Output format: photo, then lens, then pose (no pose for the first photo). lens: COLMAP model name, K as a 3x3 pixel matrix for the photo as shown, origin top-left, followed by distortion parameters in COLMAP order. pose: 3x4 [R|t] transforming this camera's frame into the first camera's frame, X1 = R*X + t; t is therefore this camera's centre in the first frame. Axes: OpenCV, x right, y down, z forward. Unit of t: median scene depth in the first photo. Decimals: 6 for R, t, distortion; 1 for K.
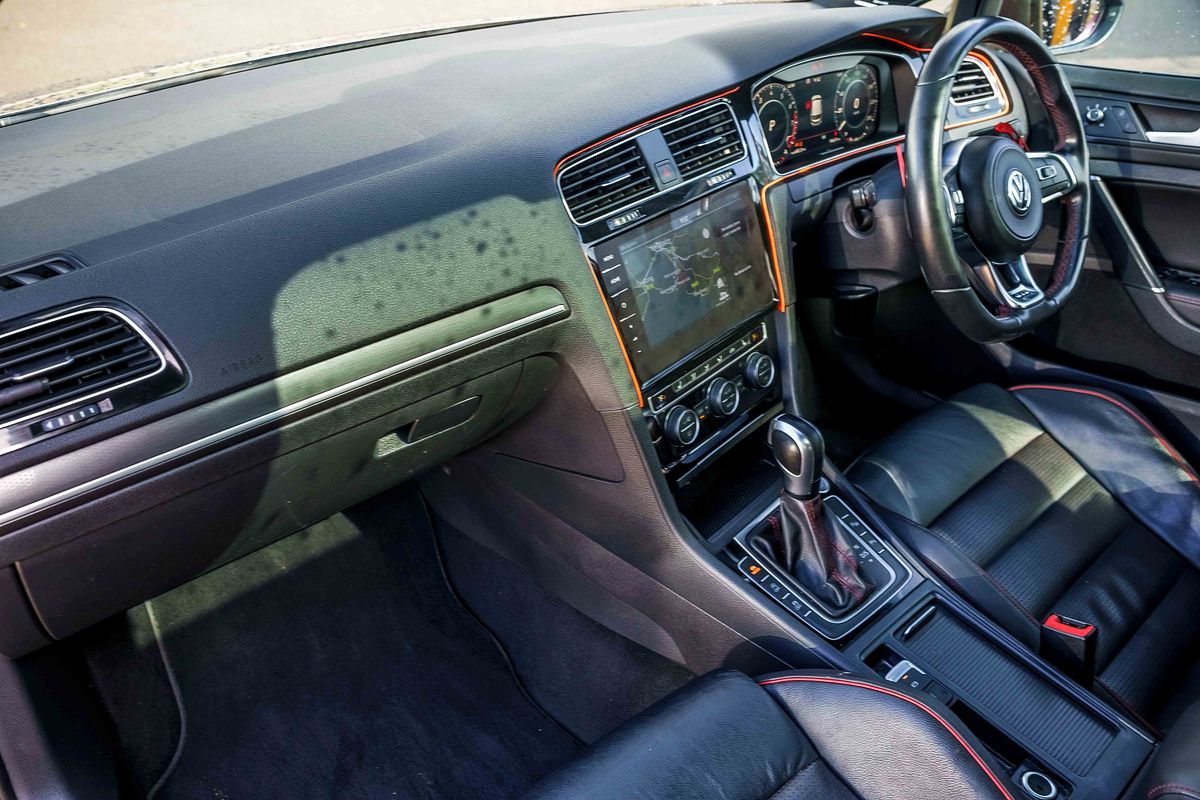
lens RADIAL K [[899.4, 0, 600.0], [0, 899.4, 400.0], [0, 0, 1]] dist [-0.100651, 0.067390]
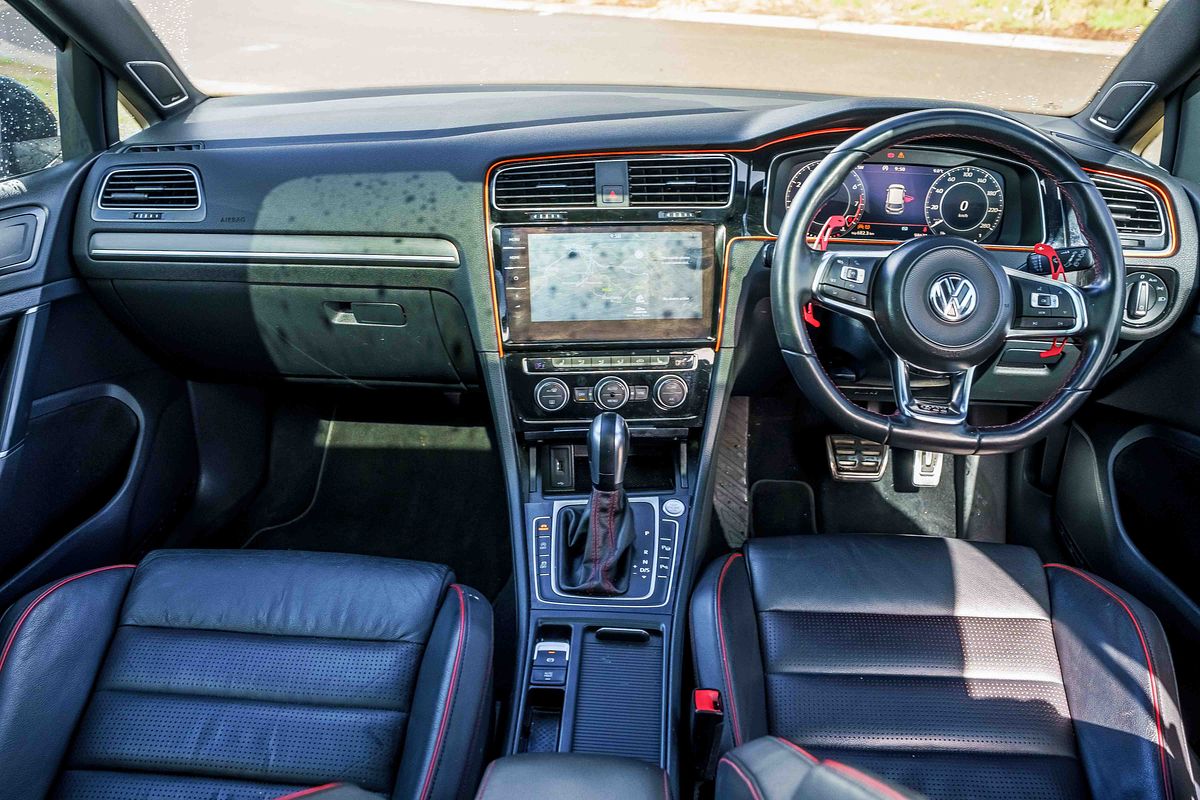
lens RADIAL K [[899.4, 0, 600.0], [0, 899.4, 400.0], [0, 0, 1]] dist [-0.100651, 0.067390]
pose [[0.727521, 0.325393, -0.604013, 0.896722], [-0.383342, 0.922925, 0.035468, -0.034579], [0.569000, 0.205740, 0.796185, 0.083081]]
